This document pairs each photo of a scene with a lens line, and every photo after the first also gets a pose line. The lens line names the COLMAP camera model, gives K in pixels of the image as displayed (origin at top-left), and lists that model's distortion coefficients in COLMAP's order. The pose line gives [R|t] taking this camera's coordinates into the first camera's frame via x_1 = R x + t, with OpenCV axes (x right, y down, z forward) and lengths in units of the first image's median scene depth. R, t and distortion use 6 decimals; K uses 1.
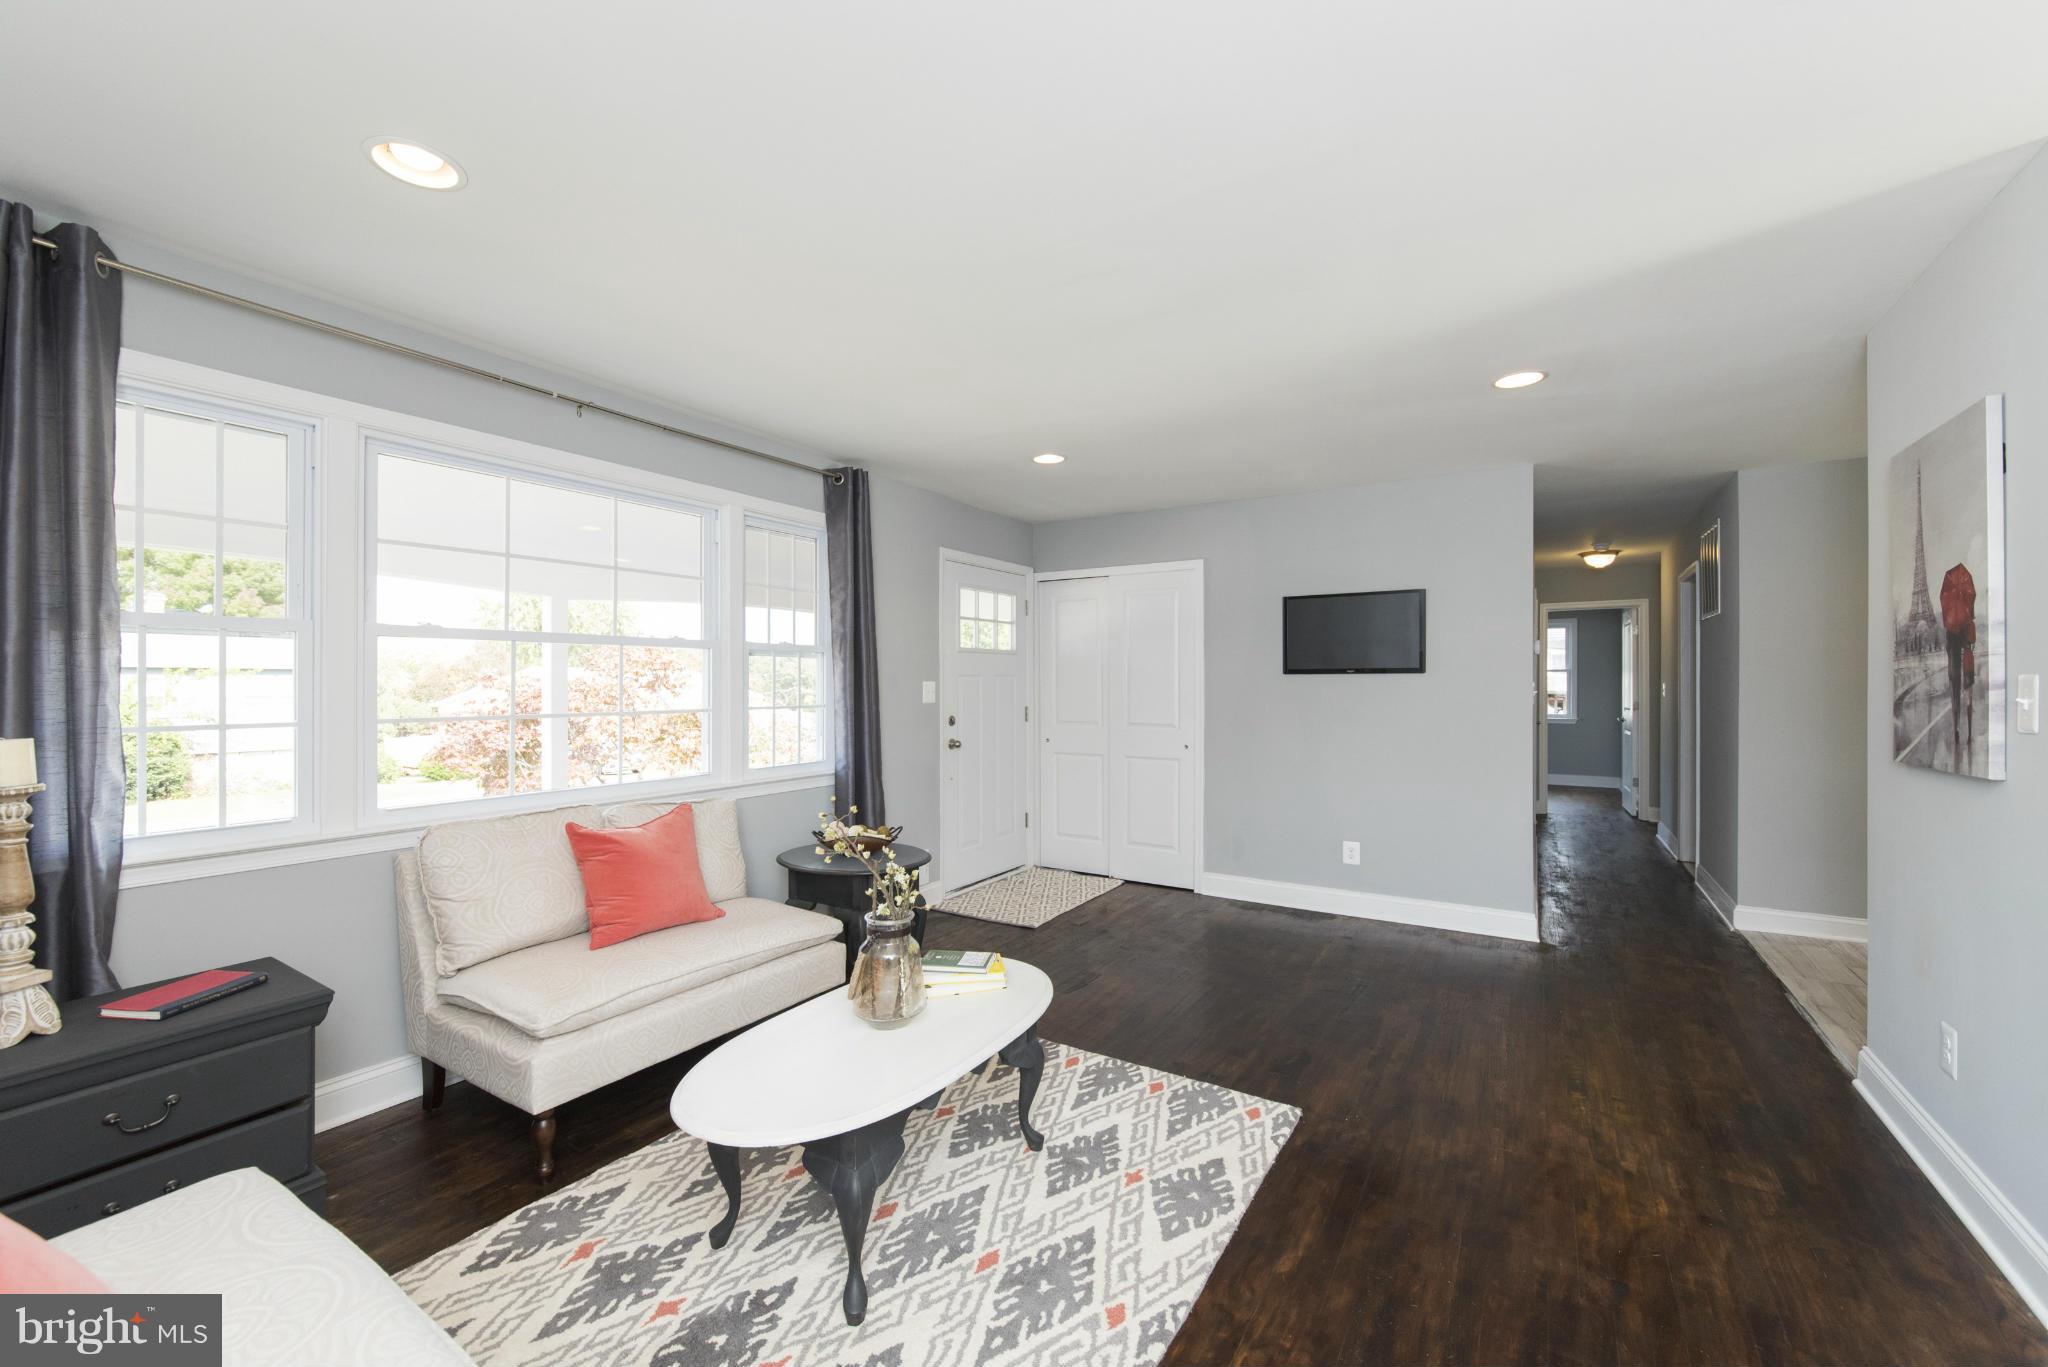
lens RADIAL K [[815.8, 0, 1032.0], [0, 815.8, 677.3], [0, 0, 1]] dist [-0.004040, -0.000721]
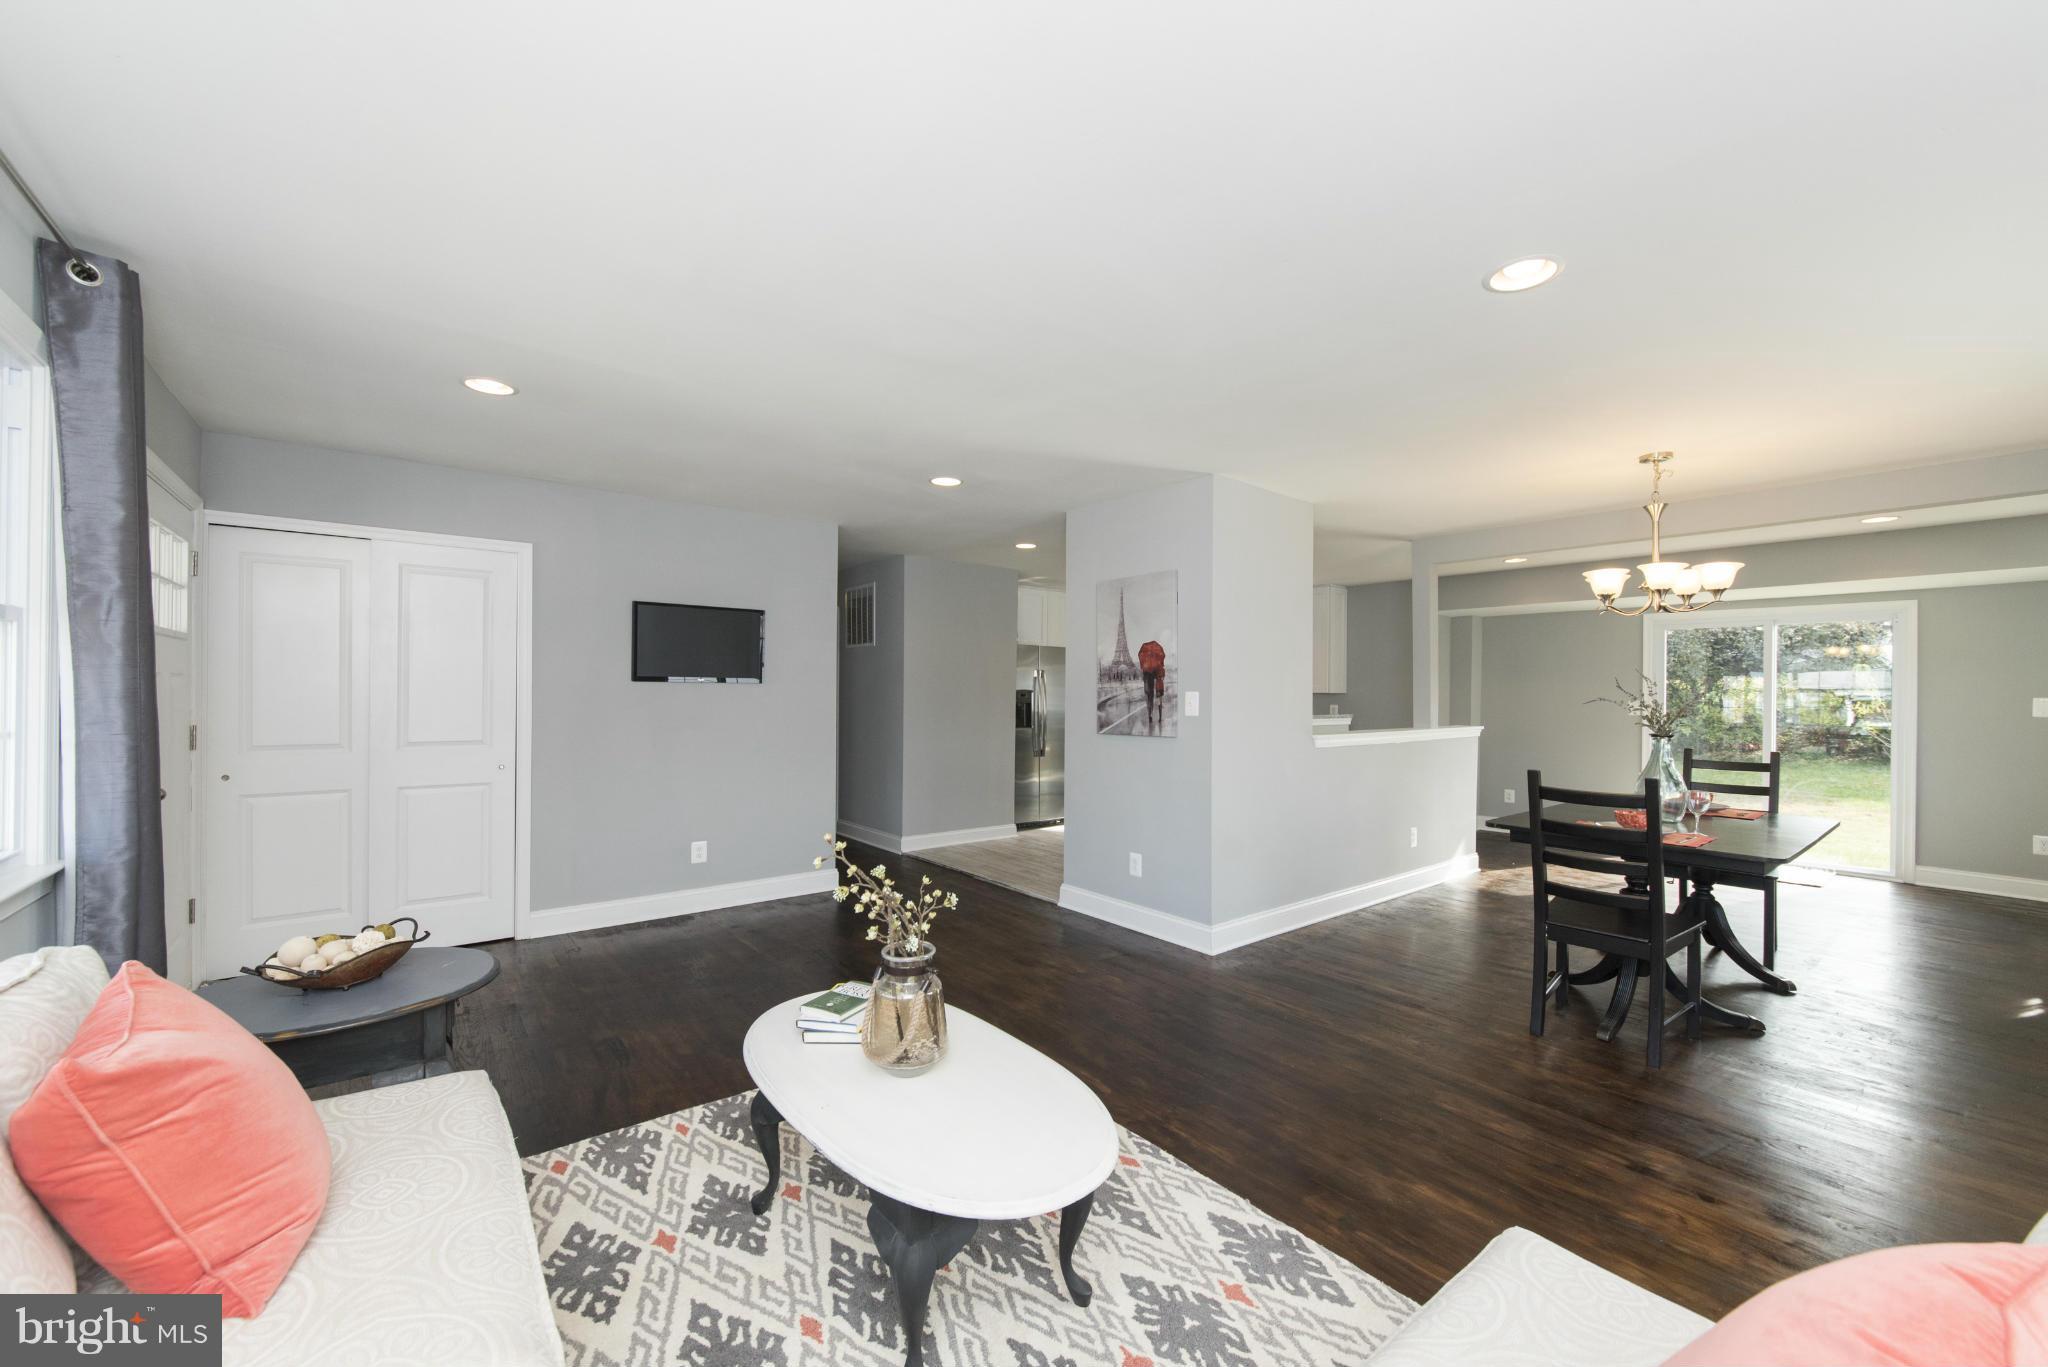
lens RADIAL K [[786.9, 0, 1023.7], [0, 786.9, 688.9], [0, 0, 1]] dist [-0.008144, -0.000138]
pose [[0.334602, 0.005716, 0.942342, -0.793822], [-0.013413, 0.999909, -0.001303, -0.001346], [-0.942264, -0.012204, 0.334649, 0.488555]]
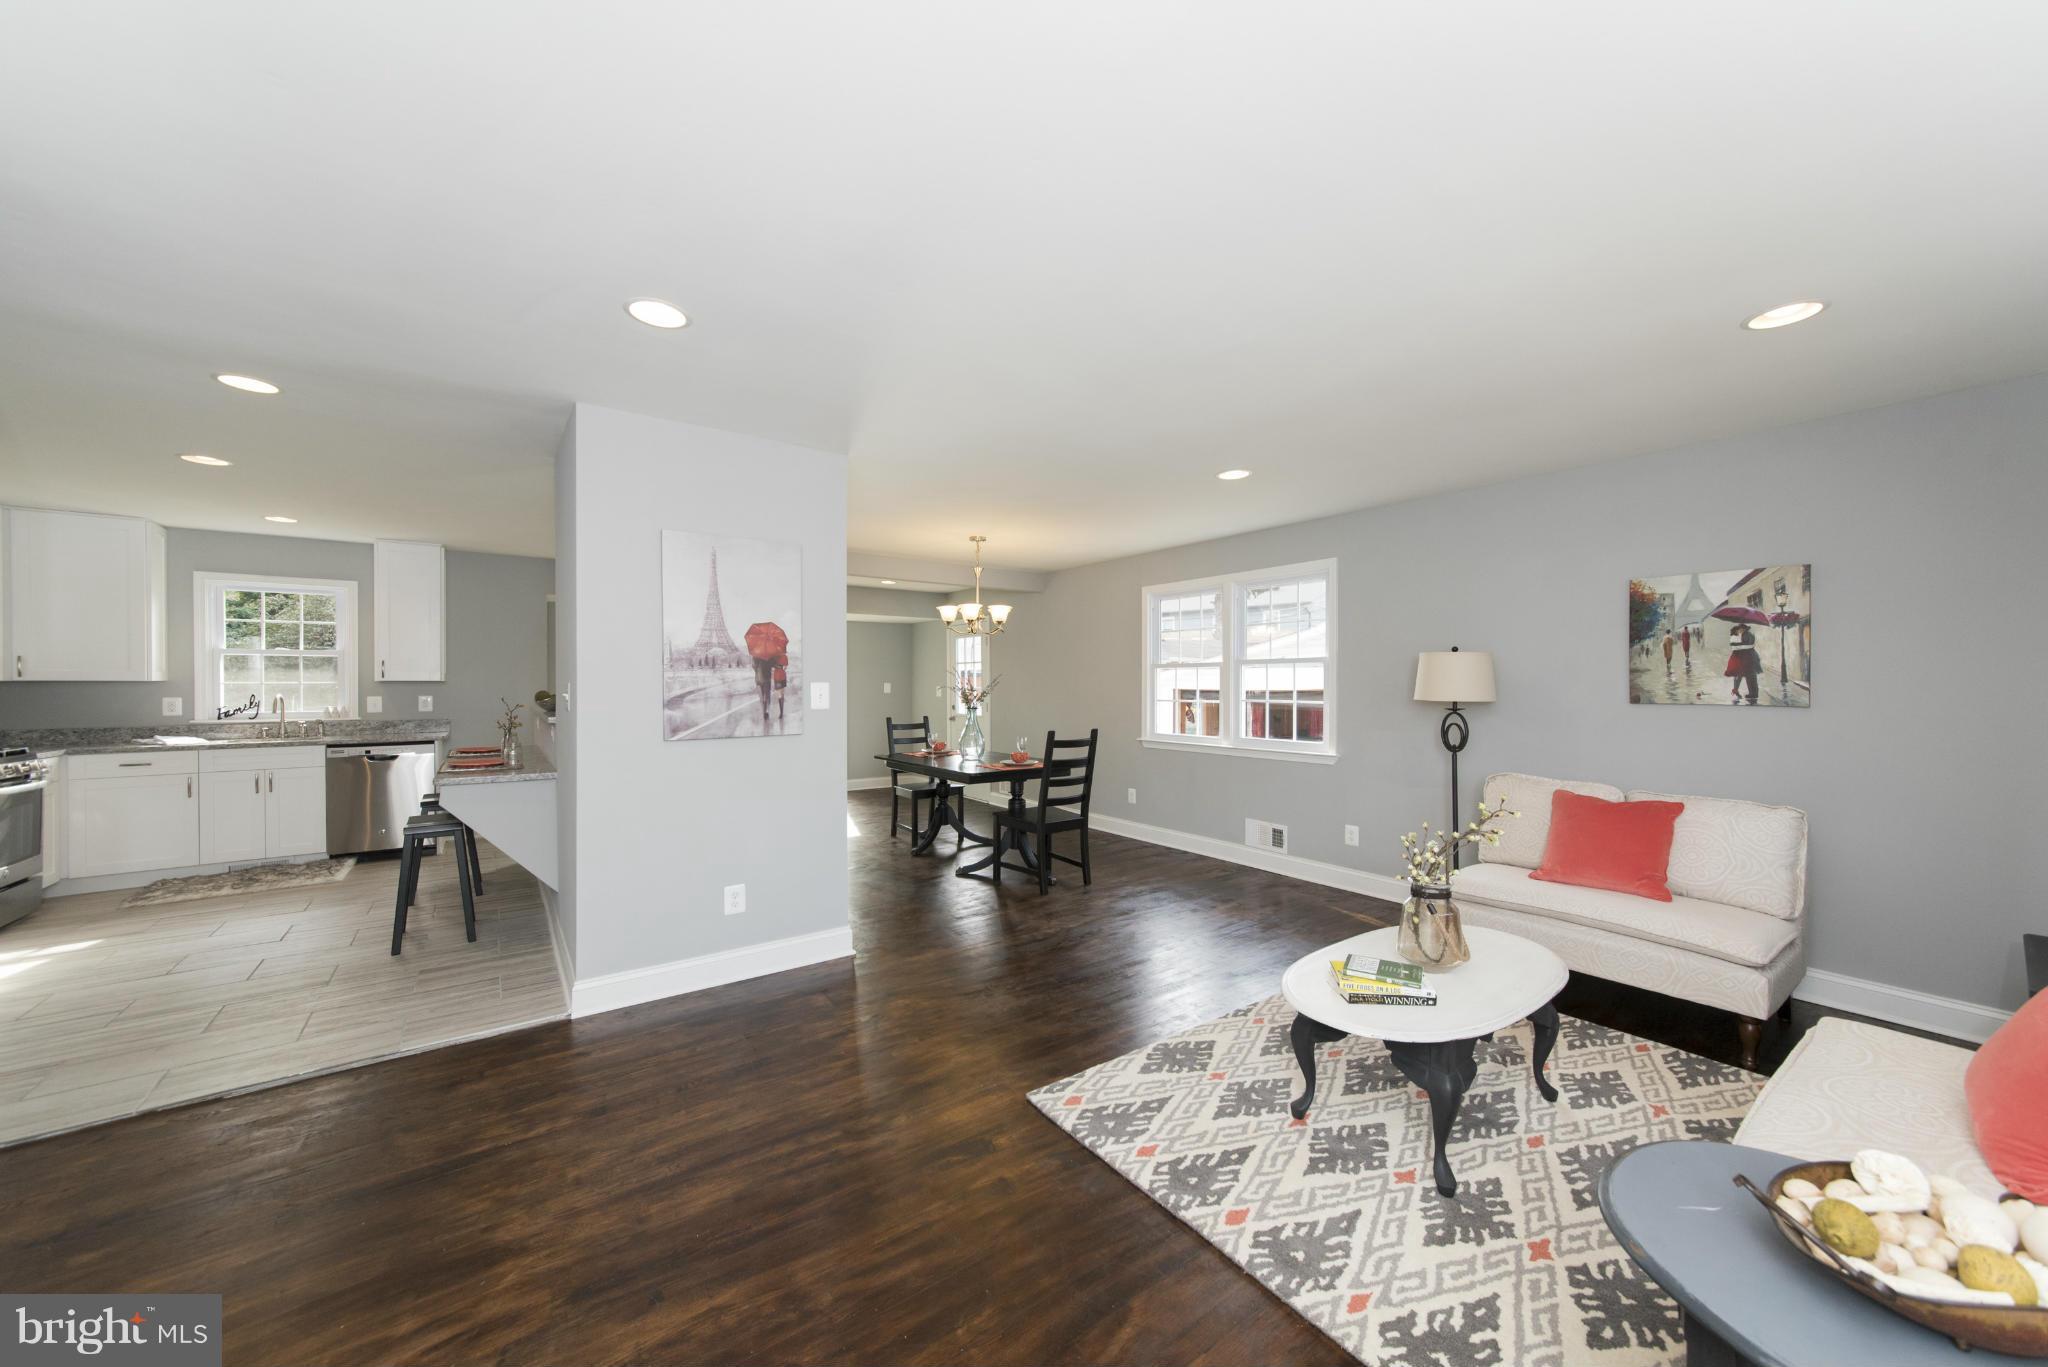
lens RADIAL K [[733.8, 0, 1023.8], [0, 733.8, 686.5], [0, 0, 1]] dist [-0.001892, 0.002512]
pose [[-0.925590, -0.003079, 0.378515, -0.022656], [-0.004630, 0.999984, -0.003188, 0.007685], [-0.378499, -0.004704, -0.925590, 1.856304]]
